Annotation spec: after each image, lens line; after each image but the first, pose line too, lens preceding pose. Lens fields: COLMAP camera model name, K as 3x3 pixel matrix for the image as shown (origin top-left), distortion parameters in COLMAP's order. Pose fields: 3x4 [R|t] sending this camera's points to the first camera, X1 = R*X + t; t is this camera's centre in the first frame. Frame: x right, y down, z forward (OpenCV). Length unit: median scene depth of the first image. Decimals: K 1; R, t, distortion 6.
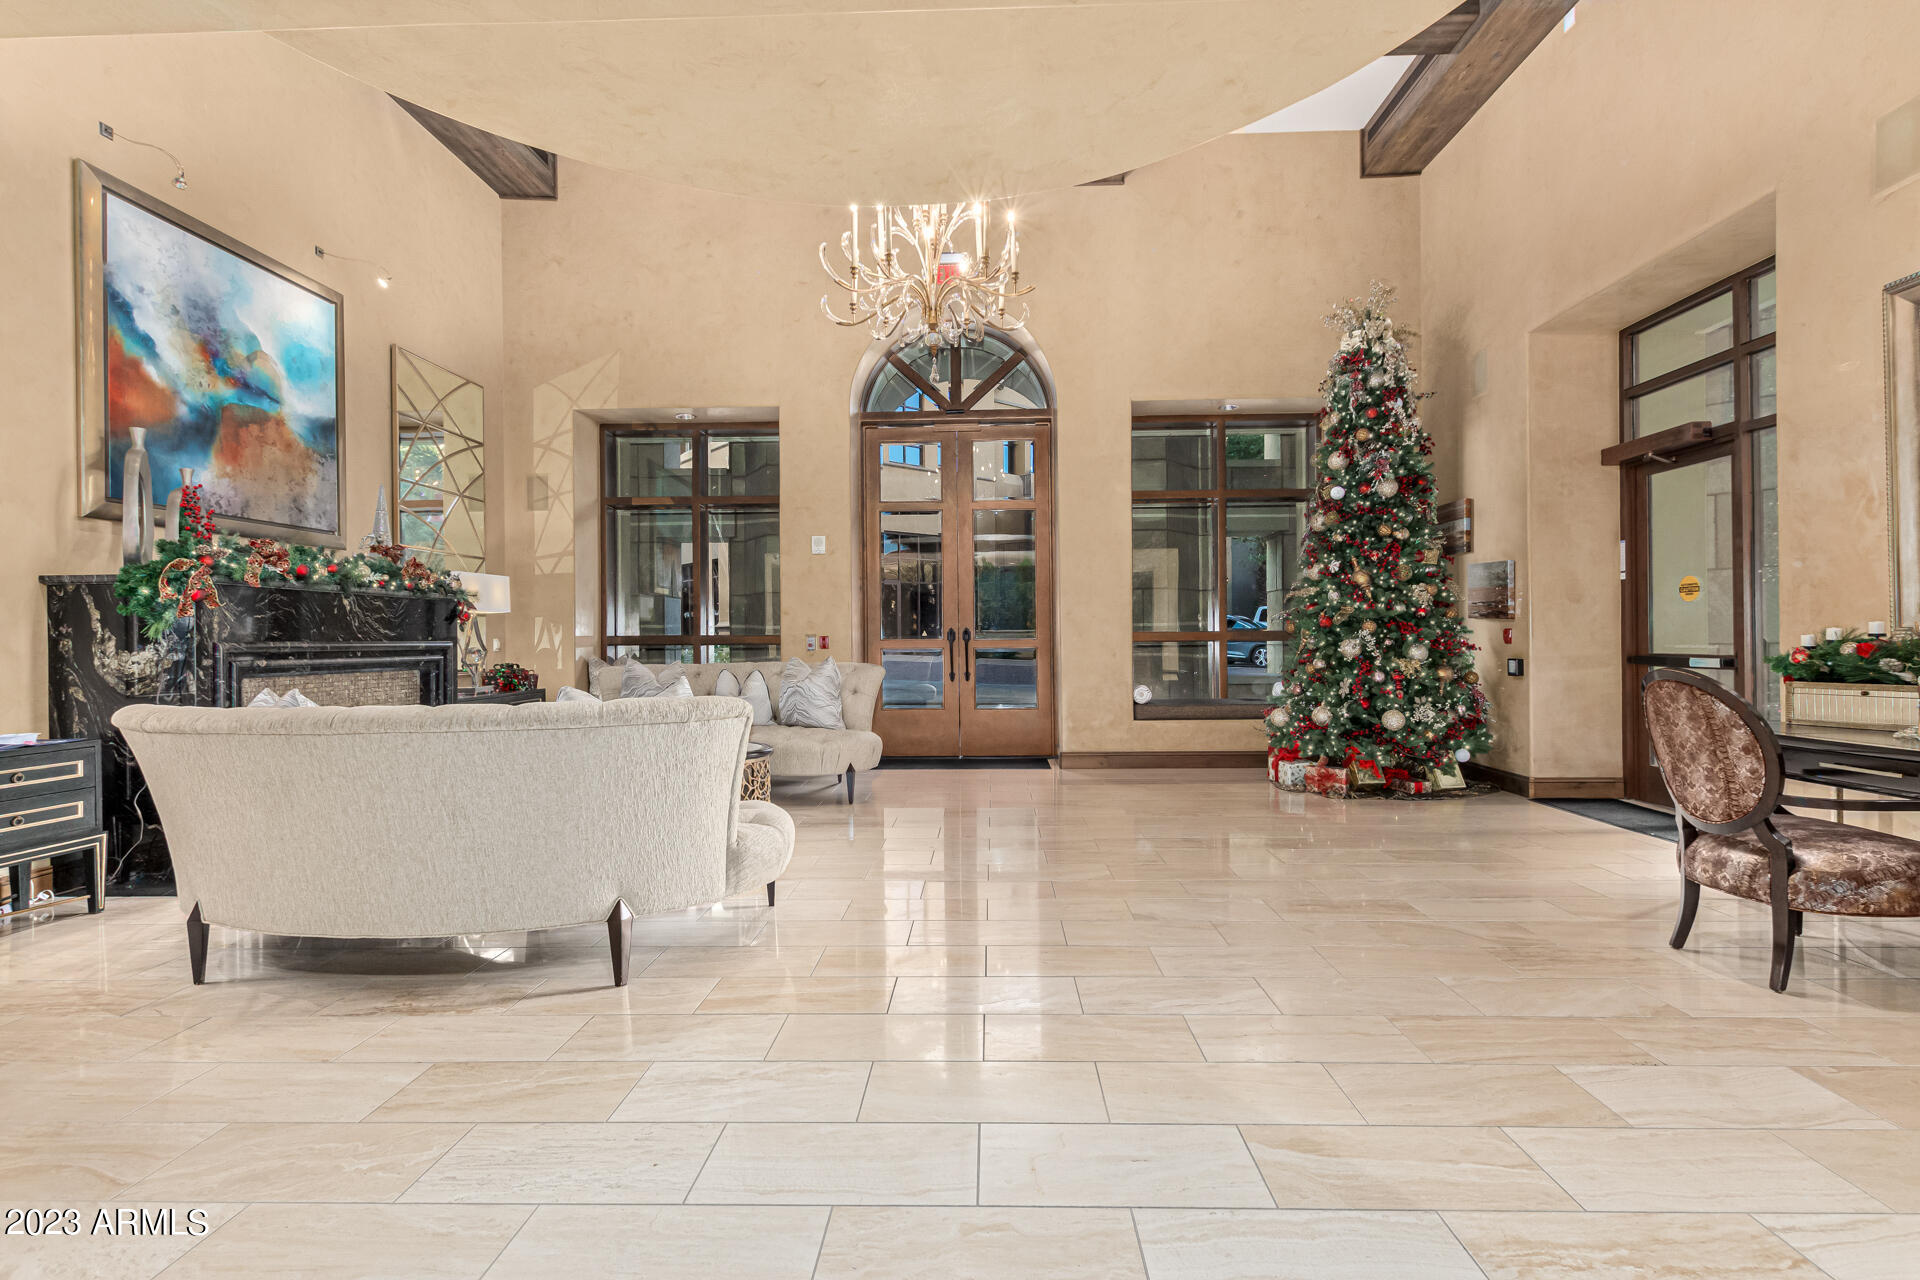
lens RADIAL K [[878.1, 0, 971.1], [0, 878.1, 637.9], [0, 0, 1]] dist [0.008319, -0.003068]
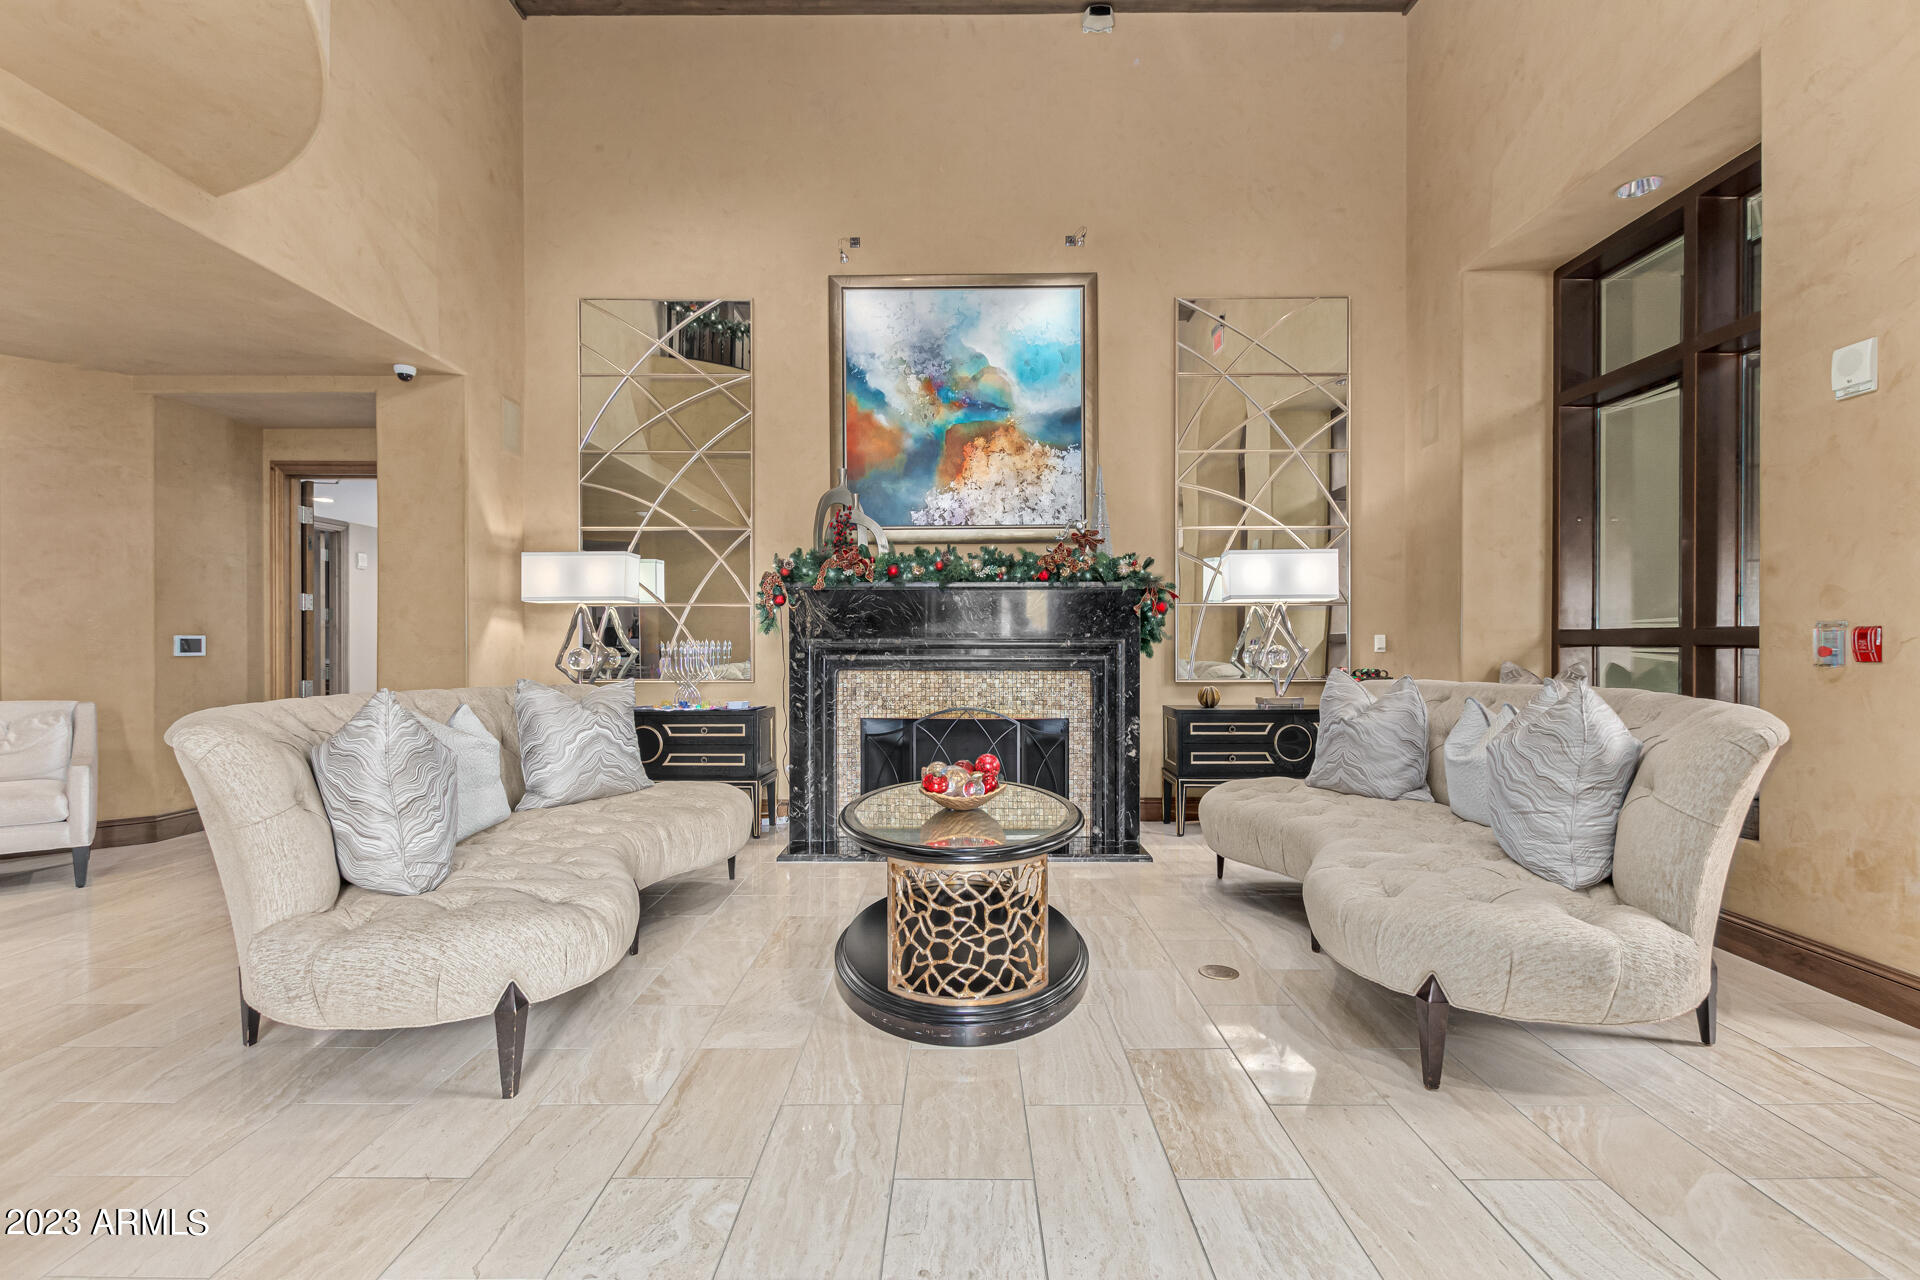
lens RADIAL K [[878.1, 0, 964.8], [0, 878.1, 641.8], [0, 0, 1]] dist [0.008319, -0.003068]
pose [[0.018663, 0.002911, -0.999822, 0.277473], [0.000391, 0.999996, 0.002919, 0.005175], [0.999826, -0.000446, 0.018662, 1.013909]]
